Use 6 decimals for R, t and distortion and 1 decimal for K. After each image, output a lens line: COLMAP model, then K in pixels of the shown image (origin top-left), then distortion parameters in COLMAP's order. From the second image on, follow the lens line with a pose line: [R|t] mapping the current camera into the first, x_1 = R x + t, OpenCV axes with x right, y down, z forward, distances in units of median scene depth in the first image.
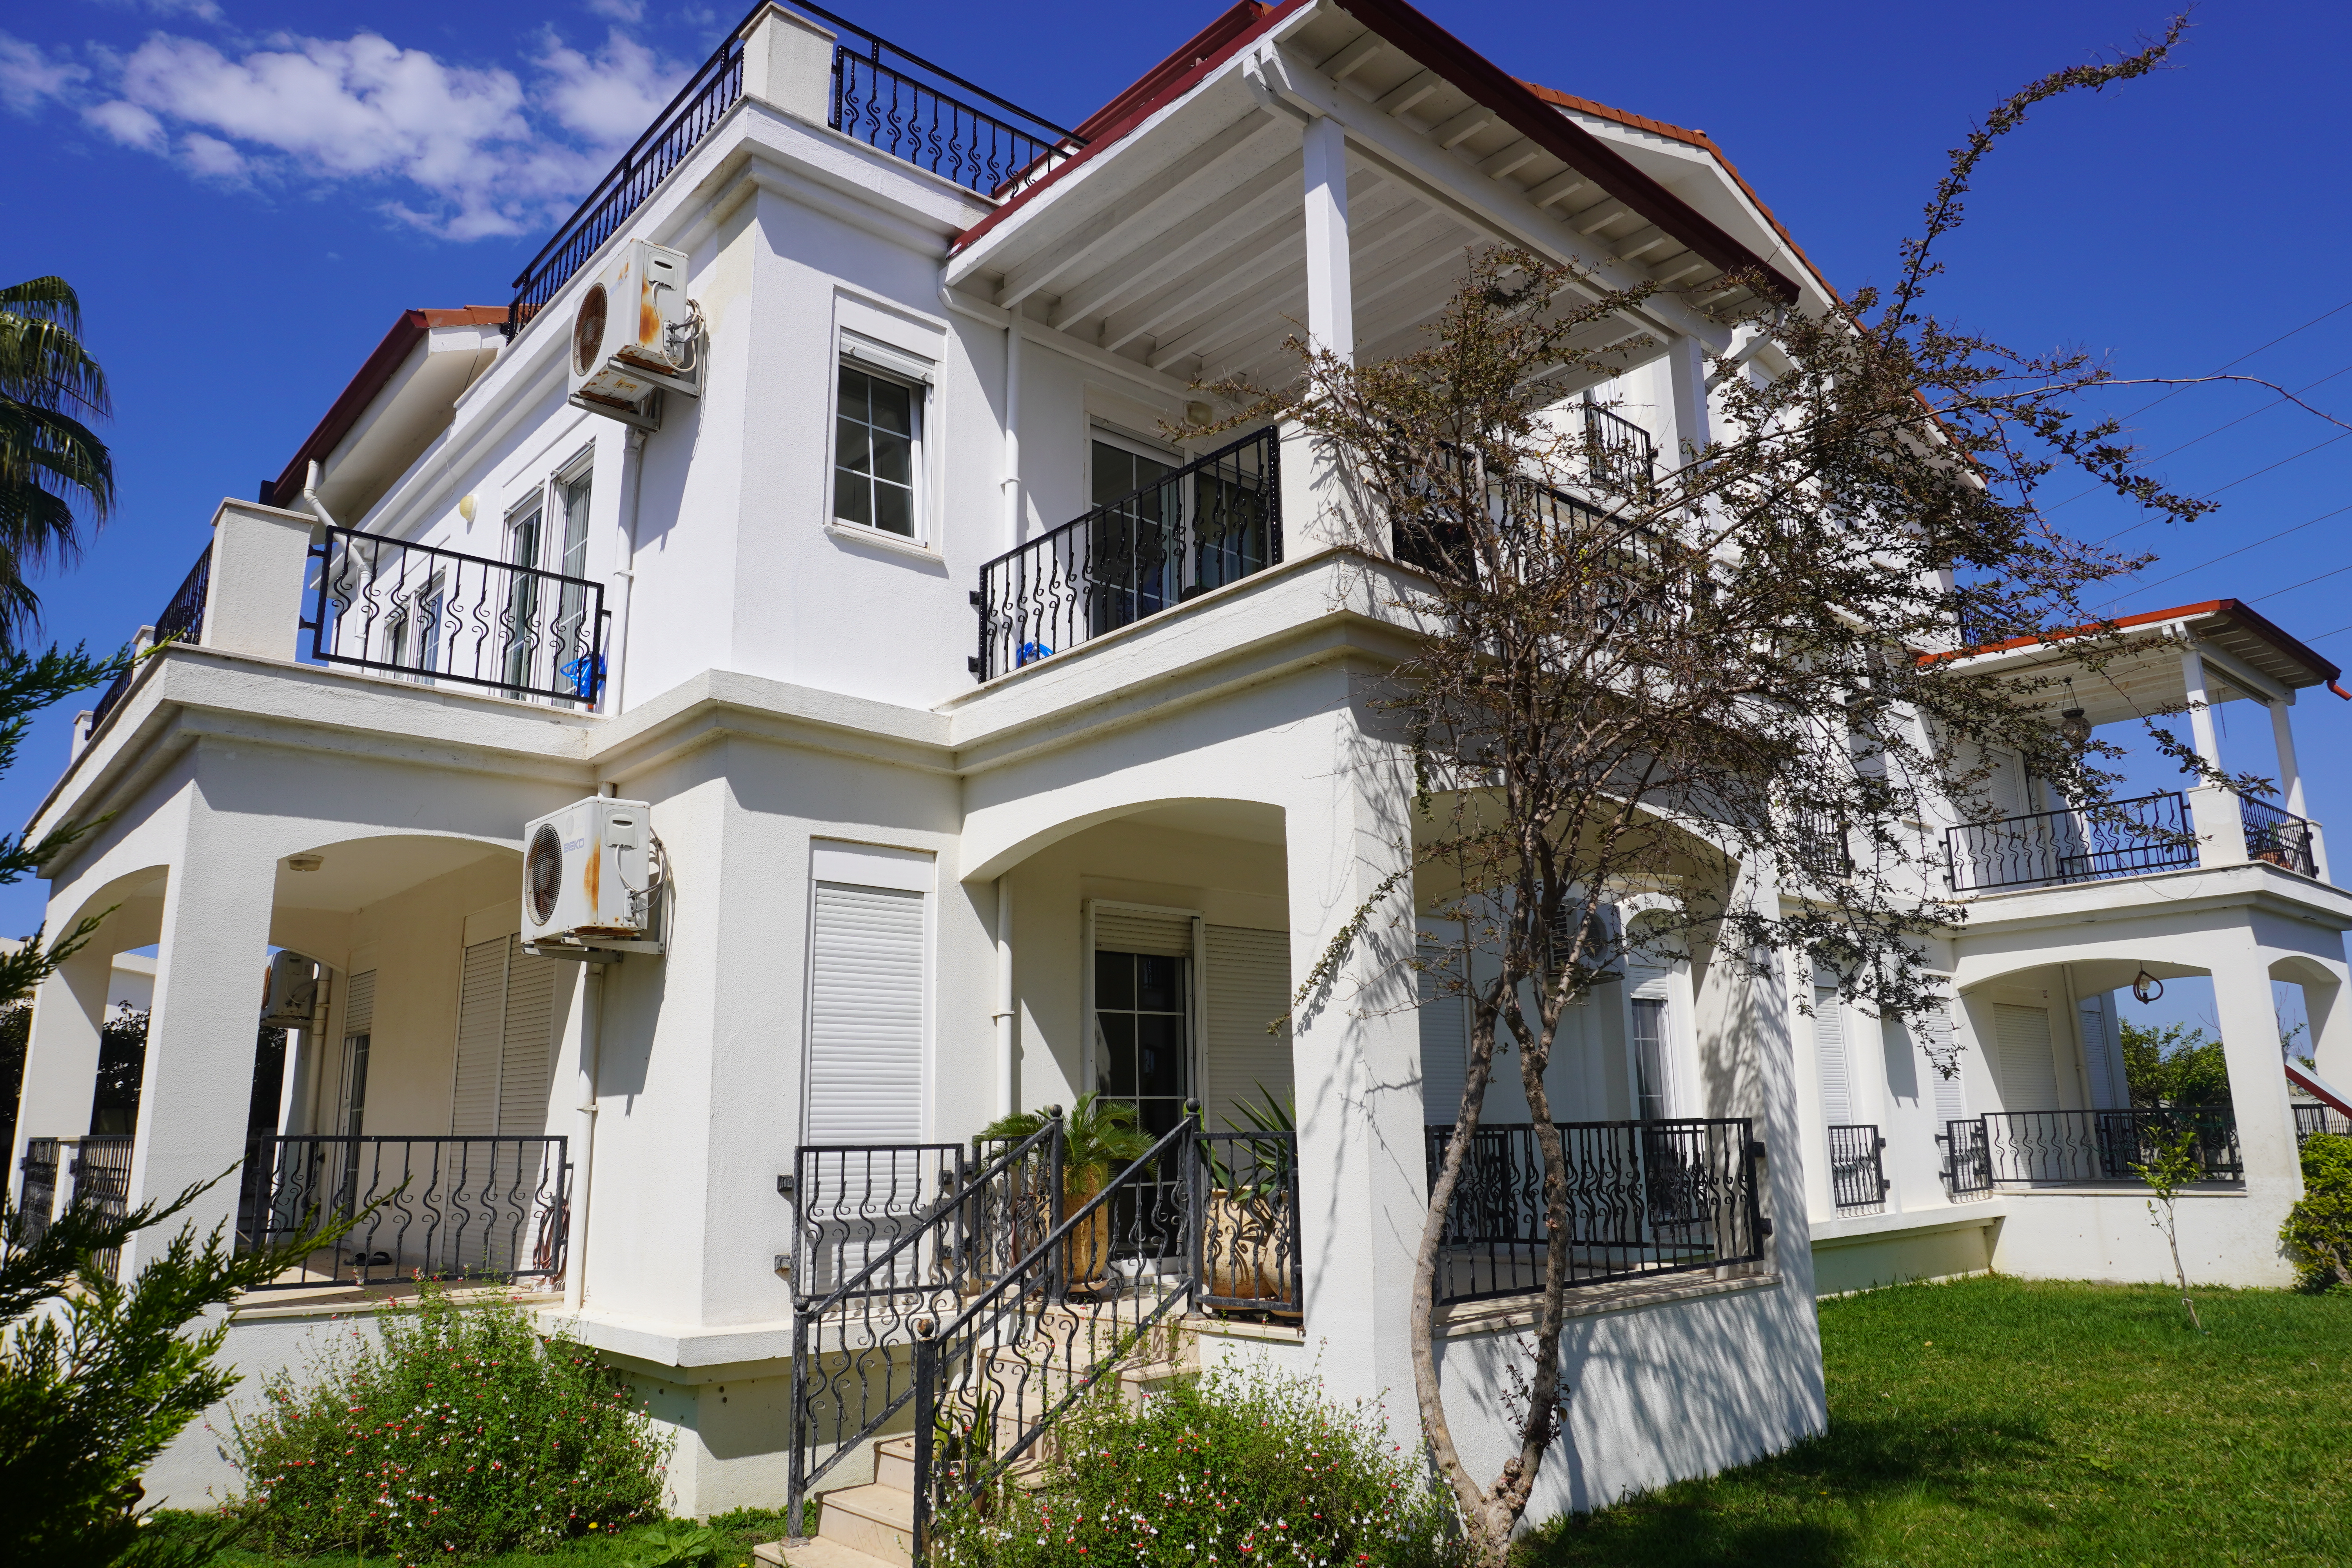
lens RADIAL K [[1565.5, 0, 1170.5], [0, 1565.5, 783.7], [0, 0, 1]] dist [-0.054367, 0.033456]
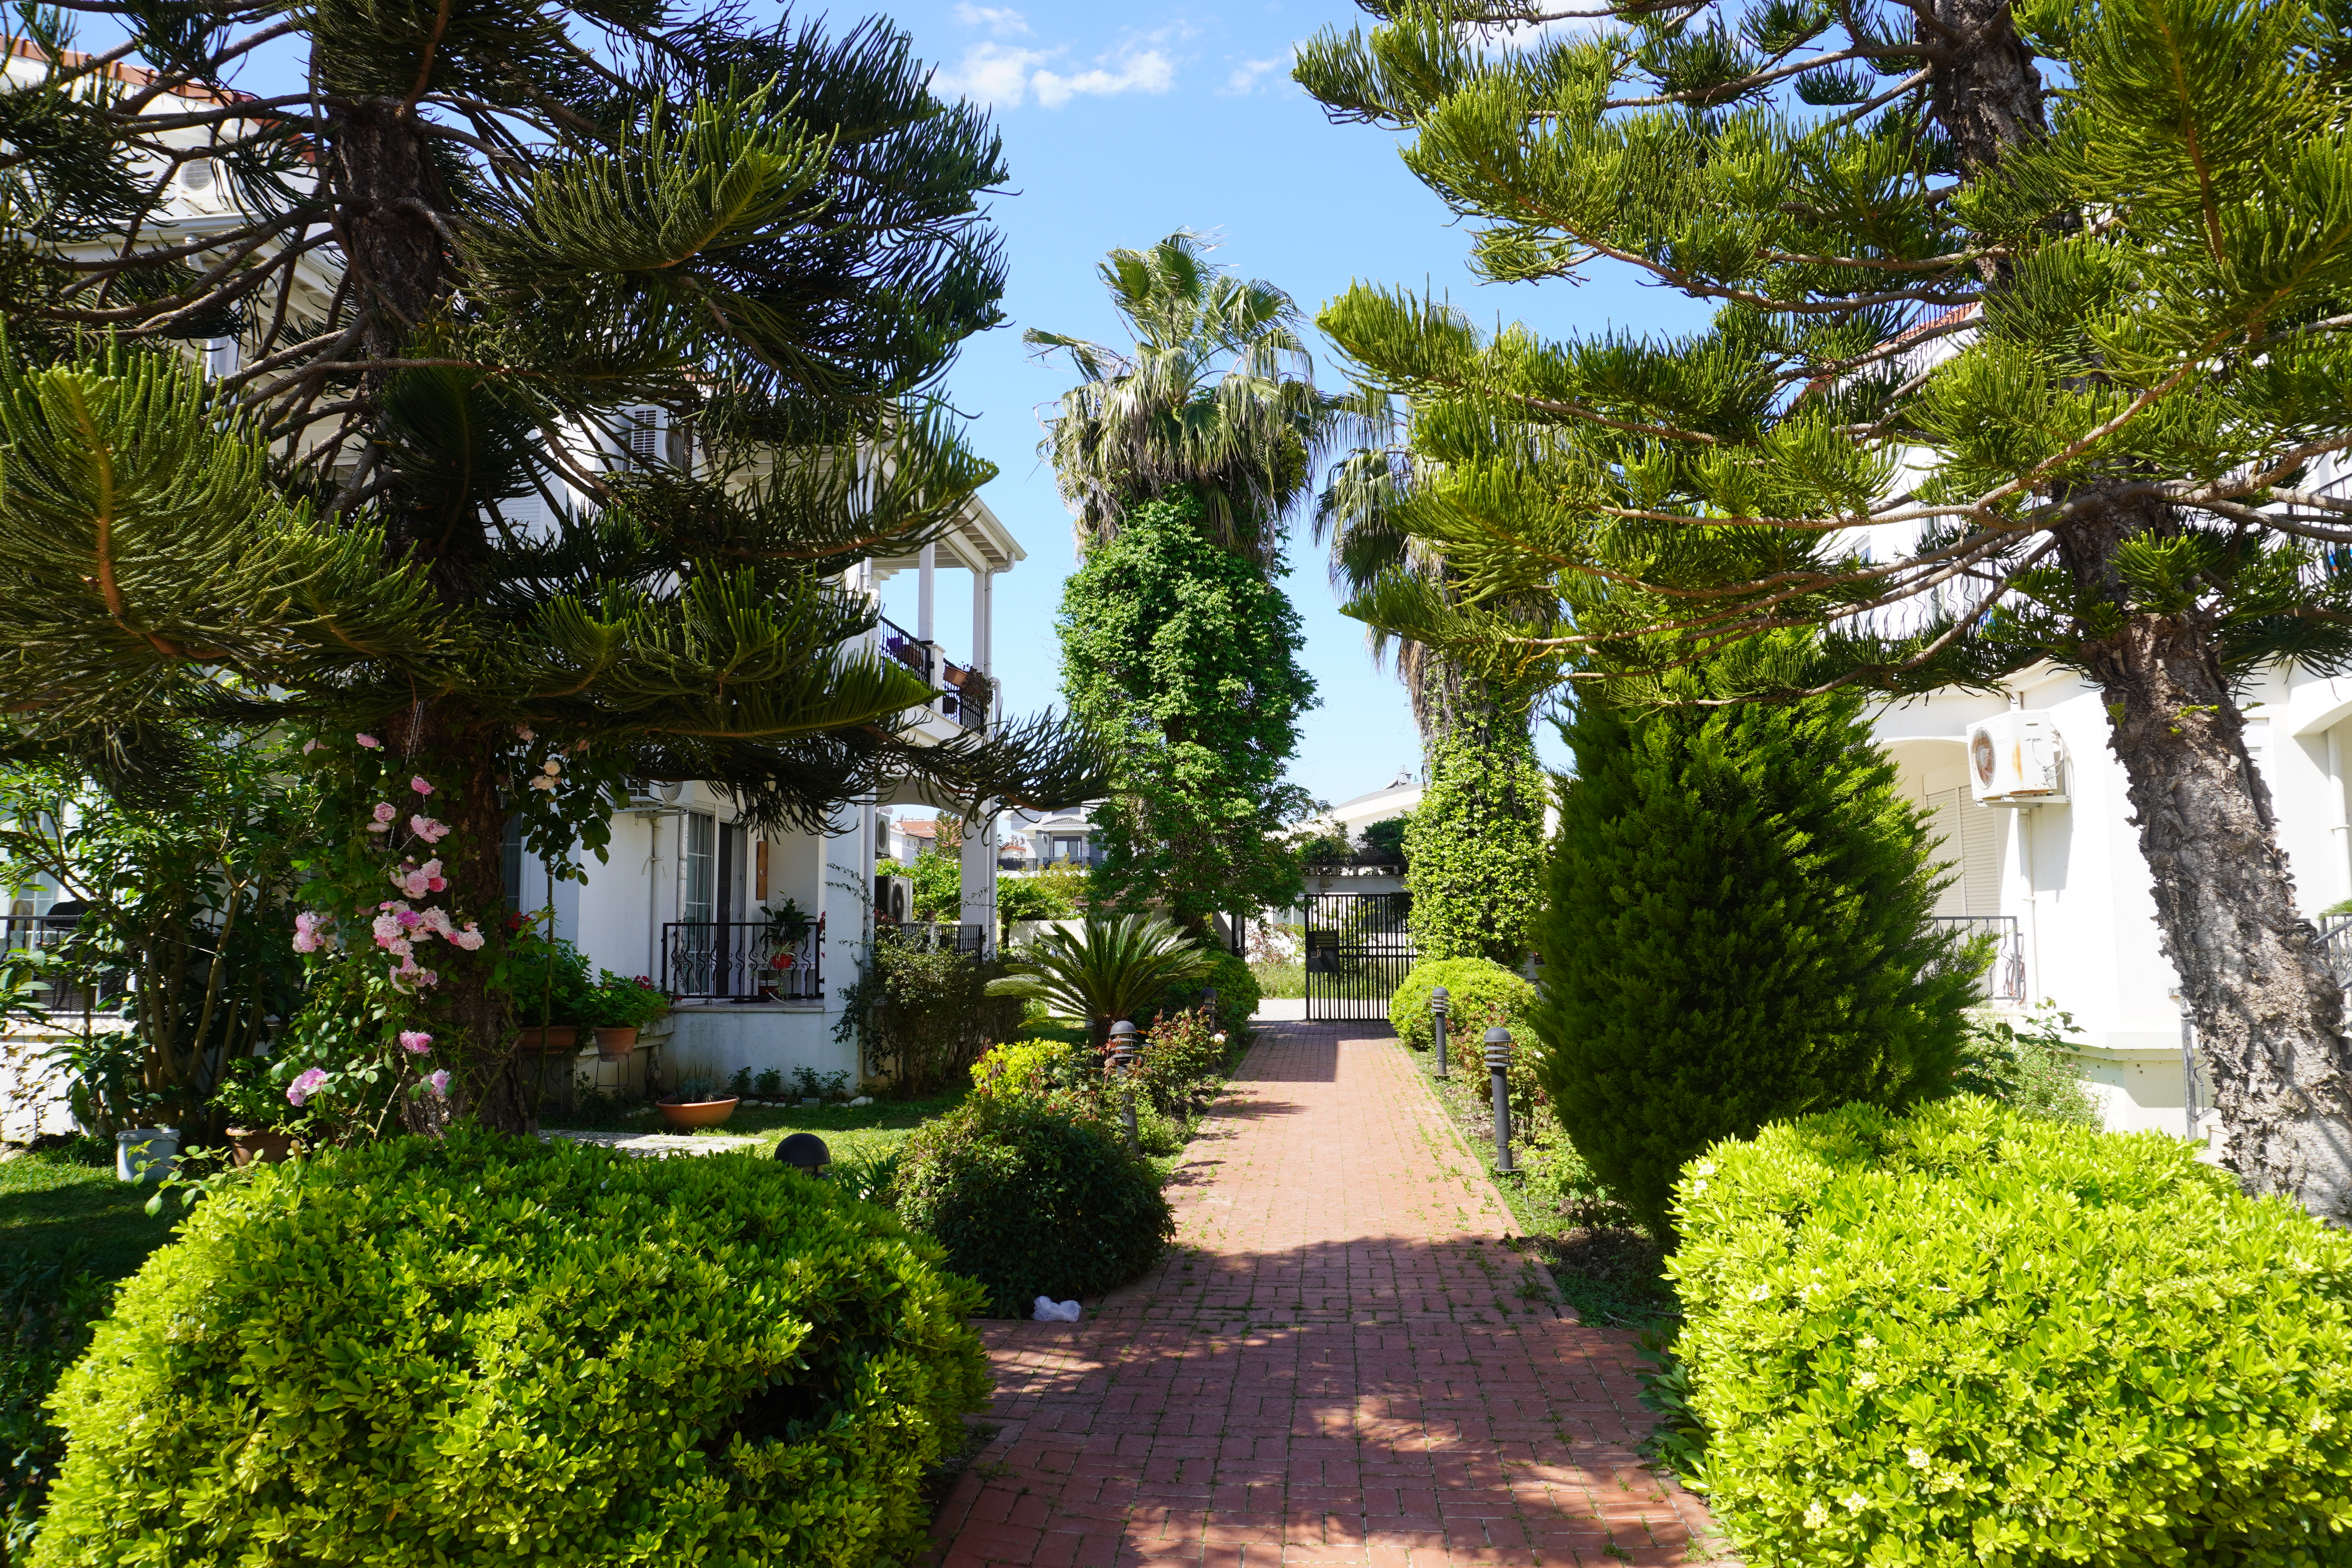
lens RADIAL K [[1565.5, 0, 1181.1], [0, 1565.5, 795.7], [0, 0, 1]] dist [-0.054367, 0.033456]
pose [[0.672722, -0.059453, -0.737503, 0.224044], [0.163483, 0.984074, 0.069792, -0.154353], [0.721609, -0.167520, 0.671728, -0.705479]]
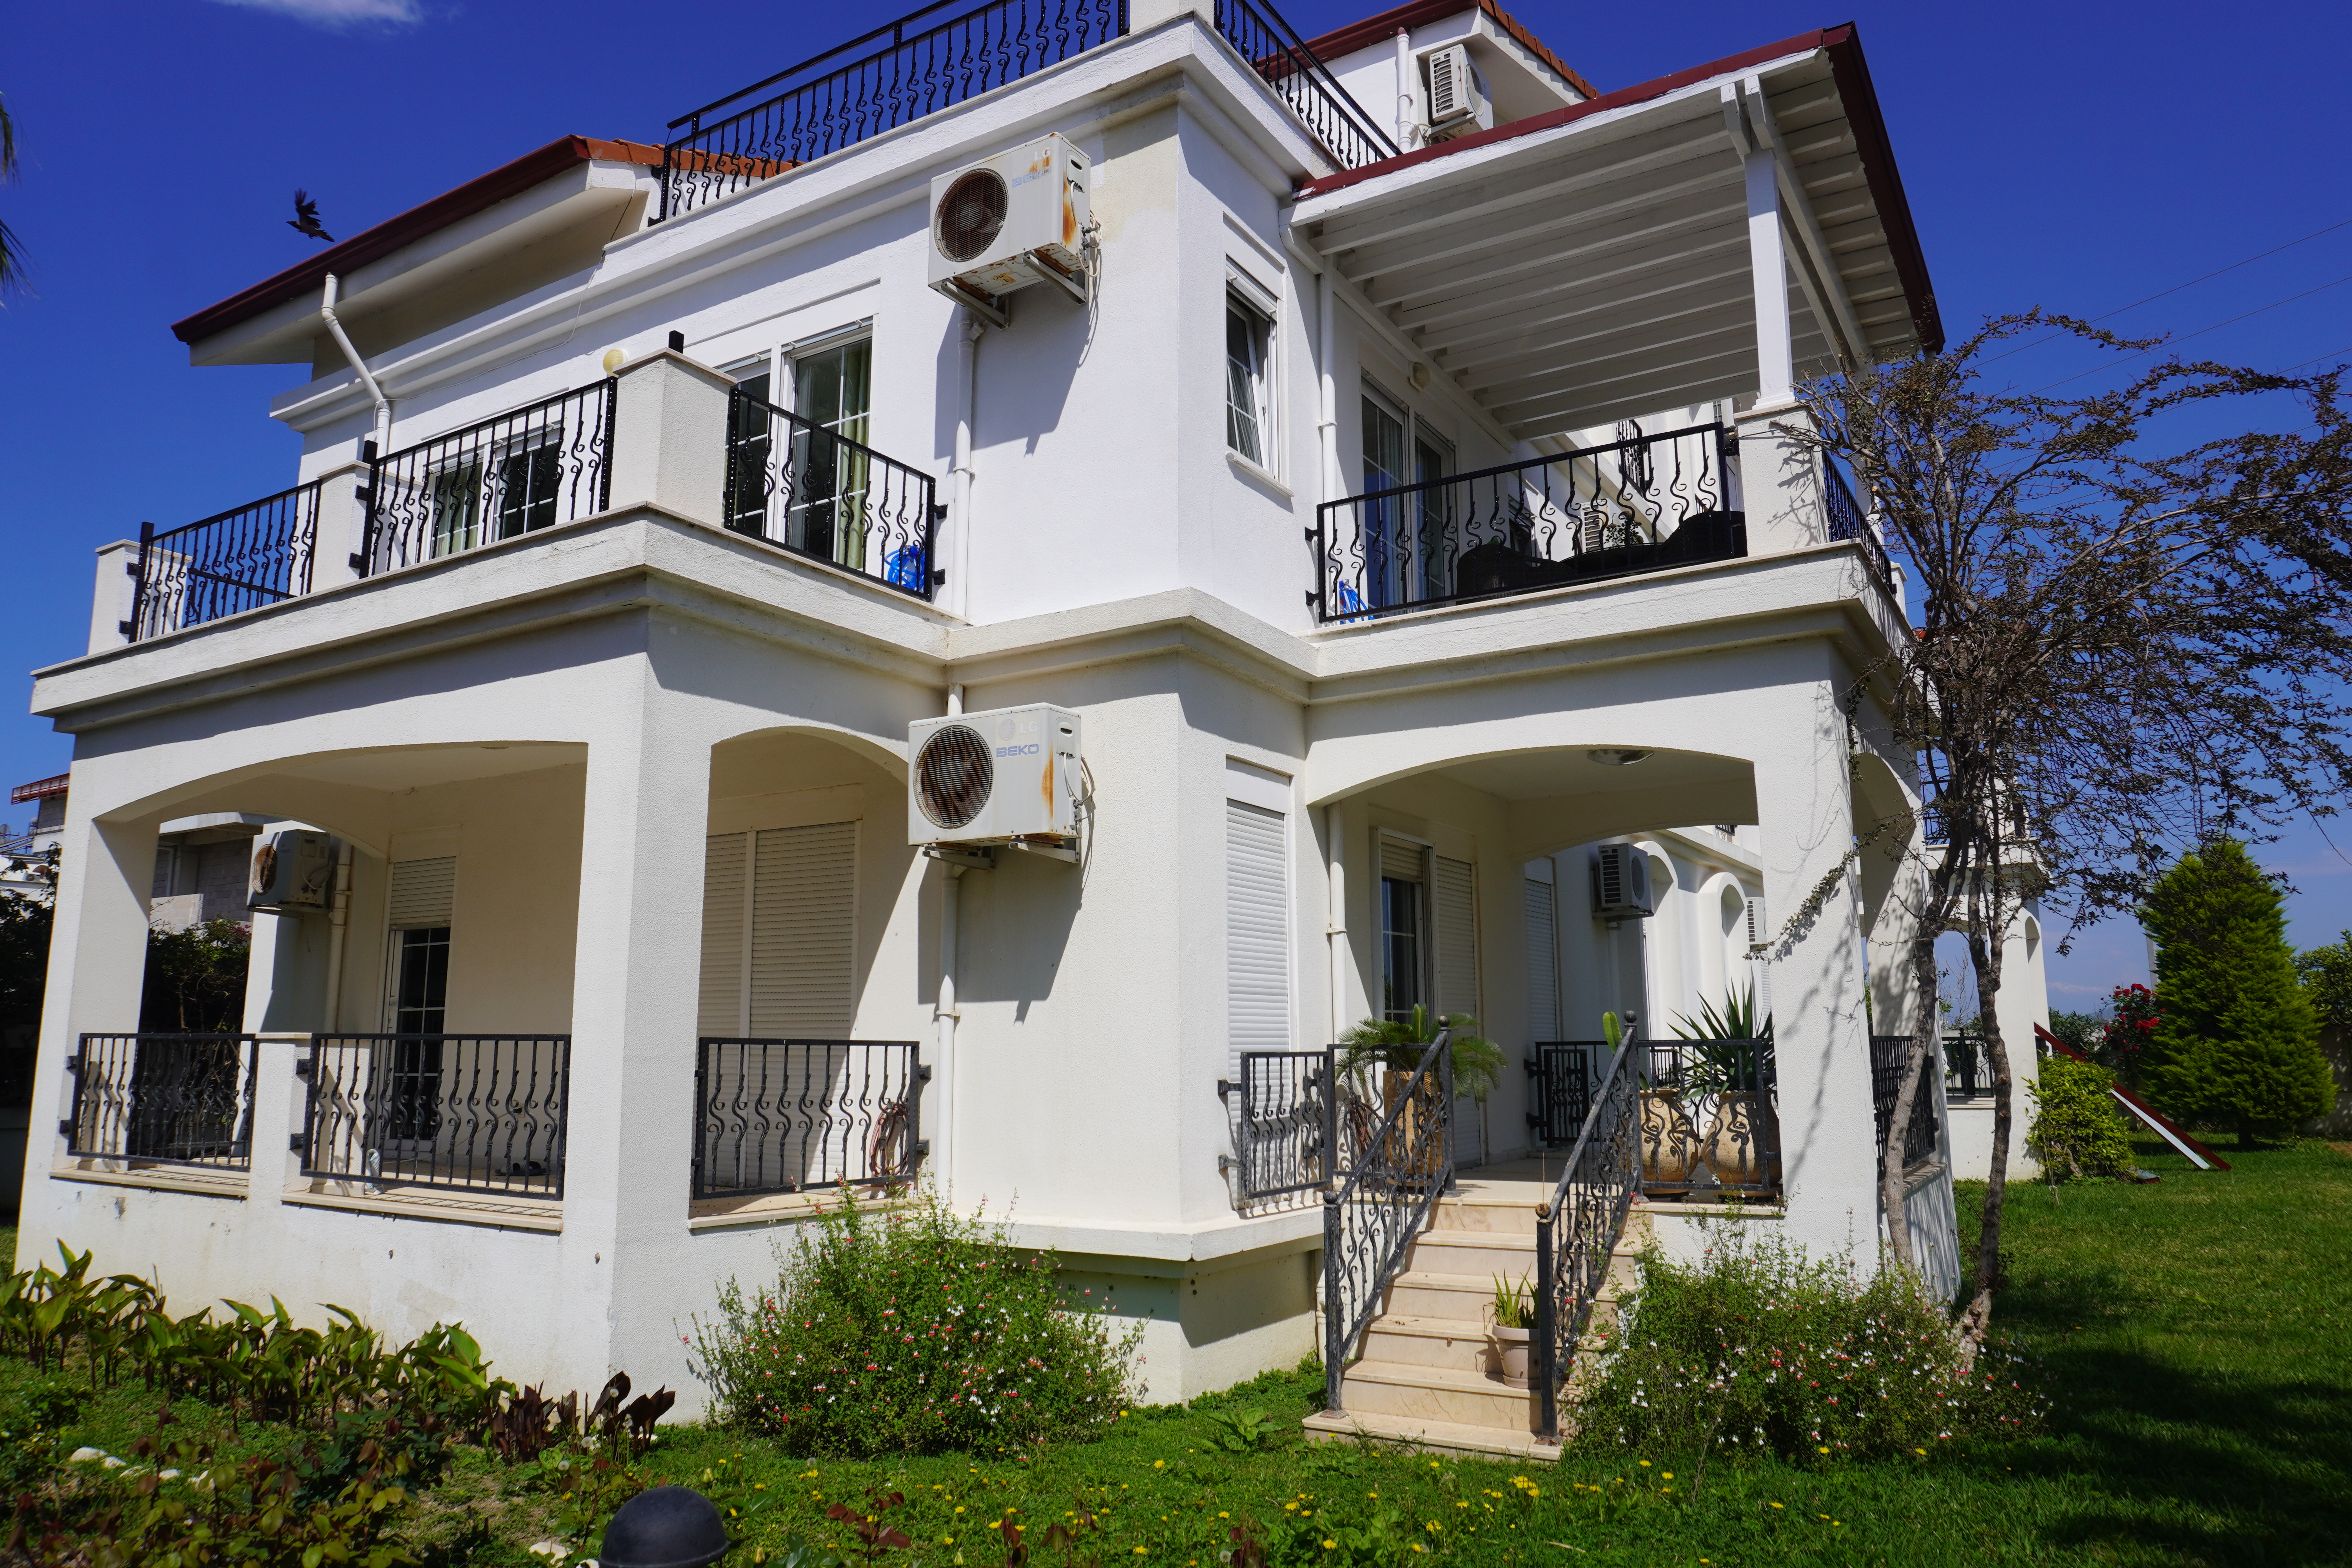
lens RADIAL K [[1565.5, 0, 1188.8], [0, 1565.5, 788.0], [0, 0, 1]] dist [-0.054367, 0.033456]
pose [[0.957927, 0.058301, 0.281029, -0.545577], [-0.073317, 0.996372, 0.043208, 0.012467], [-0.277490, -0.061994, 0.958726, 0.011836]]
